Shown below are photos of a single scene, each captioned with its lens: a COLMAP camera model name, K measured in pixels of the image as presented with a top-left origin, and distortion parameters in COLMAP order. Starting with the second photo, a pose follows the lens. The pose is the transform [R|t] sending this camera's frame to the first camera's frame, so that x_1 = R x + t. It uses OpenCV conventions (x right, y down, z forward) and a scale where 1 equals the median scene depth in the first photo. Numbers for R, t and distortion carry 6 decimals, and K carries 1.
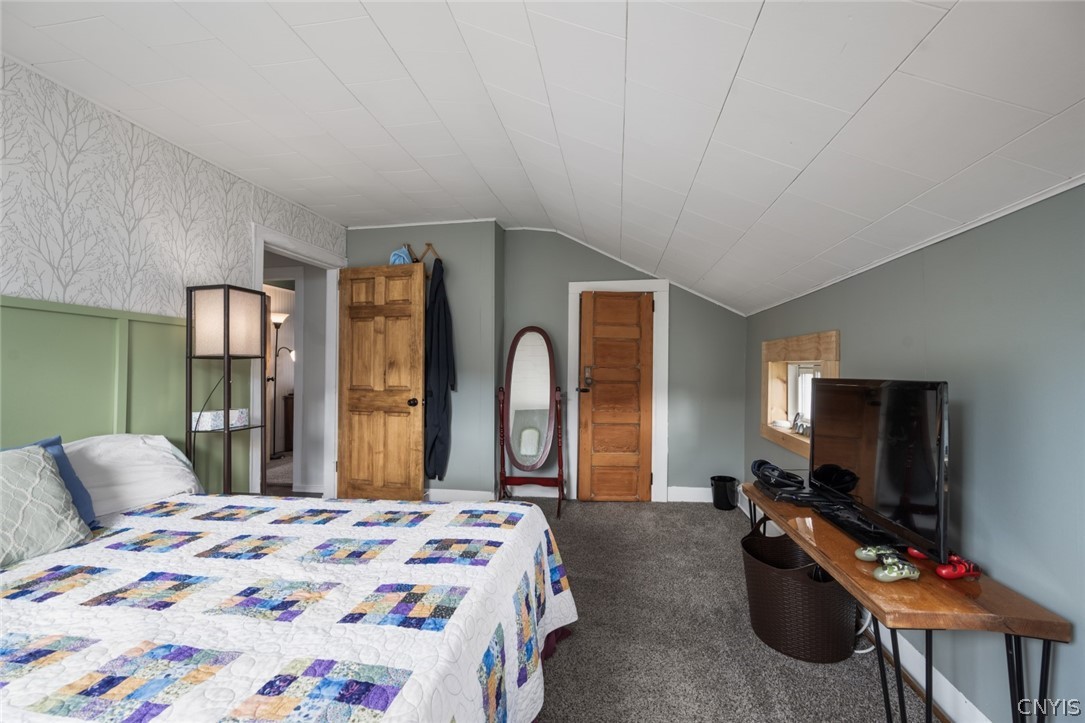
lens RADIAL K [[434.0, 0, 544.8], [0, 434.0, 364.9], [0, 0, 1]] dist [-0.001324, -0.000193]
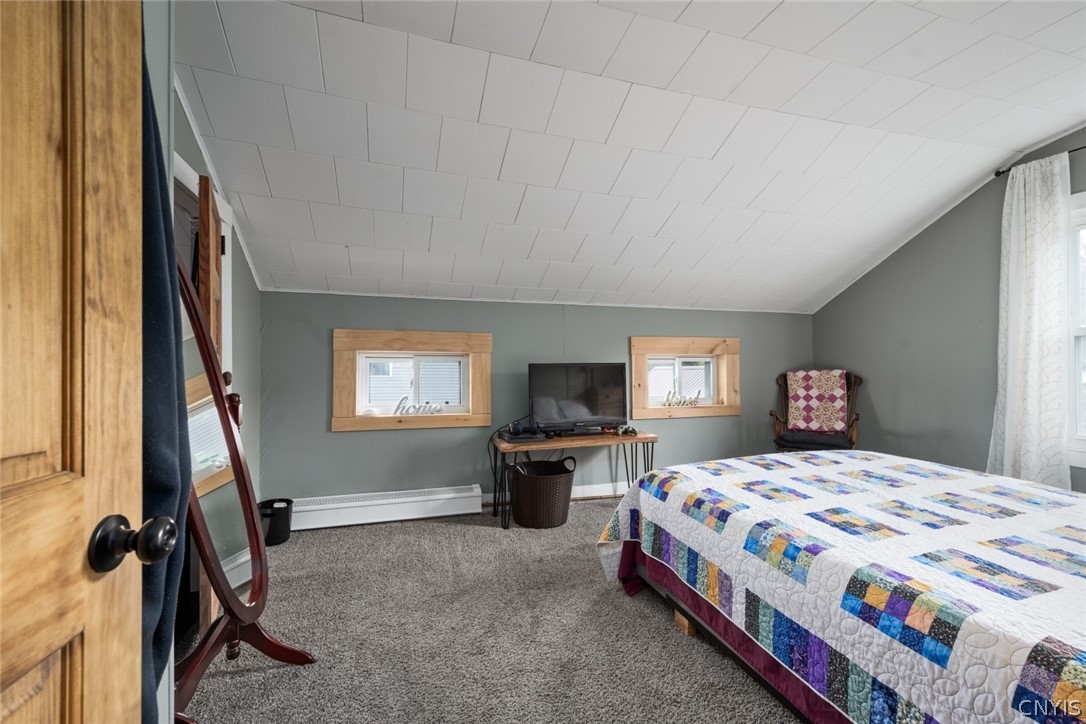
lens RADIAL K [[463.1, 0, 541.4], [0, 463.1, 362.4], [0, 0, 1]] dist [0.001580, 0.000716]
pose [[-0.463544, 0.006783, 0.886048, -1.027650], [-0.002424, 0.999957, -0.008923, 0.042289], [-0.886070, -0.006284, -0.463508, 1.900973]]
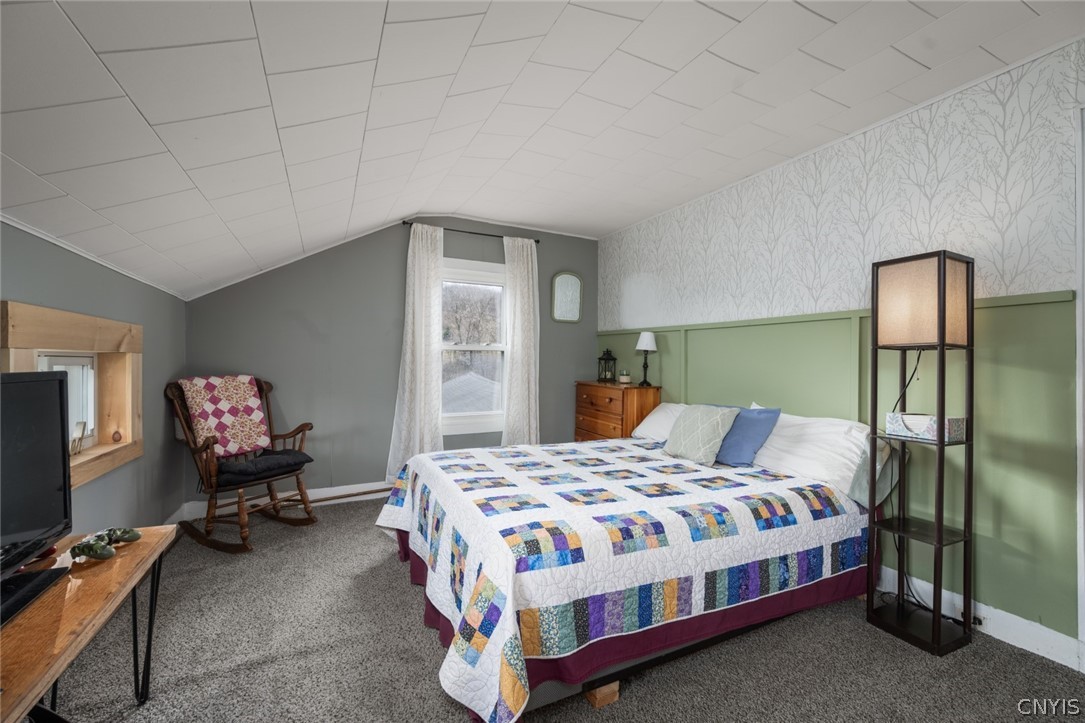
lens RADIAL K [[434.0, 0, 545.1], [0, 434.0, 363.8], [0, 0, 1]] dist [-0.001324, -0.000193]
pose [[-0.807162, -0.002819, -0.590323, 0.373752], [0.001357, 0.999977, -0.006630, 0.021084], [0.590328, -0.006153, -0.807140, 1.698830]]
